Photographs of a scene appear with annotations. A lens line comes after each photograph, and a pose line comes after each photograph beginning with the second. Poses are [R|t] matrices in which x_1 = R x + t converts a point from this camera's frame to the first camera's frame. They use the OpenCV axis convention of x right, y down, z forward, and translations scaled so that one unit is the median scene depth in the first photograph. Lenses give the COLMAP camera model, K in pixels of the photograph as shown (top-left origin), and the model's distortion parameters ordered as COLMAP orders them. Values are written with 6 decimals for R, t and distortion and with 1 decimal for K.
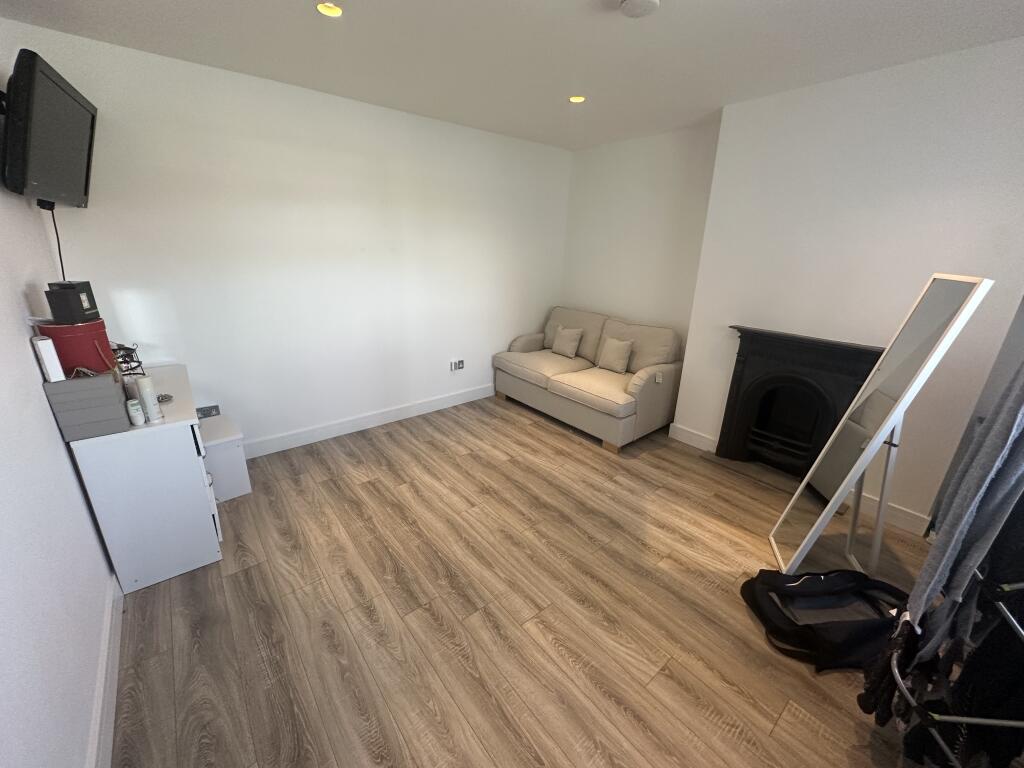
lens RADIAL K [[407.7, 0, 513.5], [0, 407.7, 381.6], [0, 0, 1]] dist [-0.002409, 0.000331]
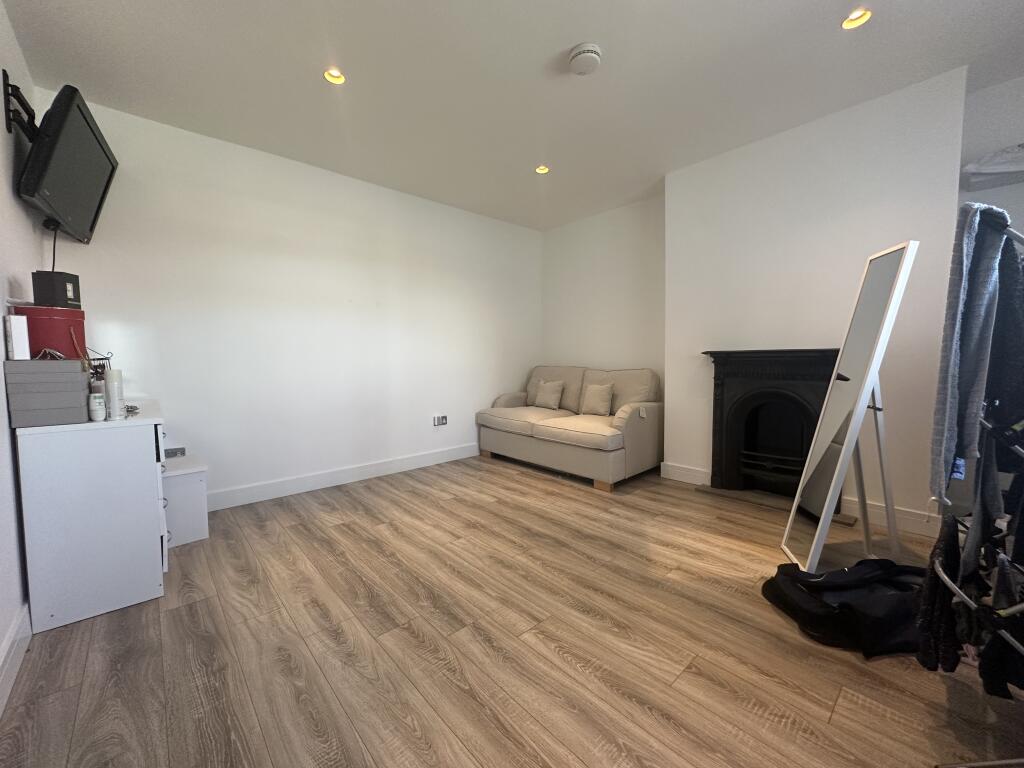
lens RADIAL K [[407.7, 0, 513.5], [0, 407.7, 384.6], [0, 0, 1]] dist [-0.002409, 0.000331]
pose [[0.998164, -0.039742, 0.045711, -0.007103], [0.050405, 0.963479, -0.262997, 0.295599], [-0.033590, 0.264818, 0.963713, 0.042976]]
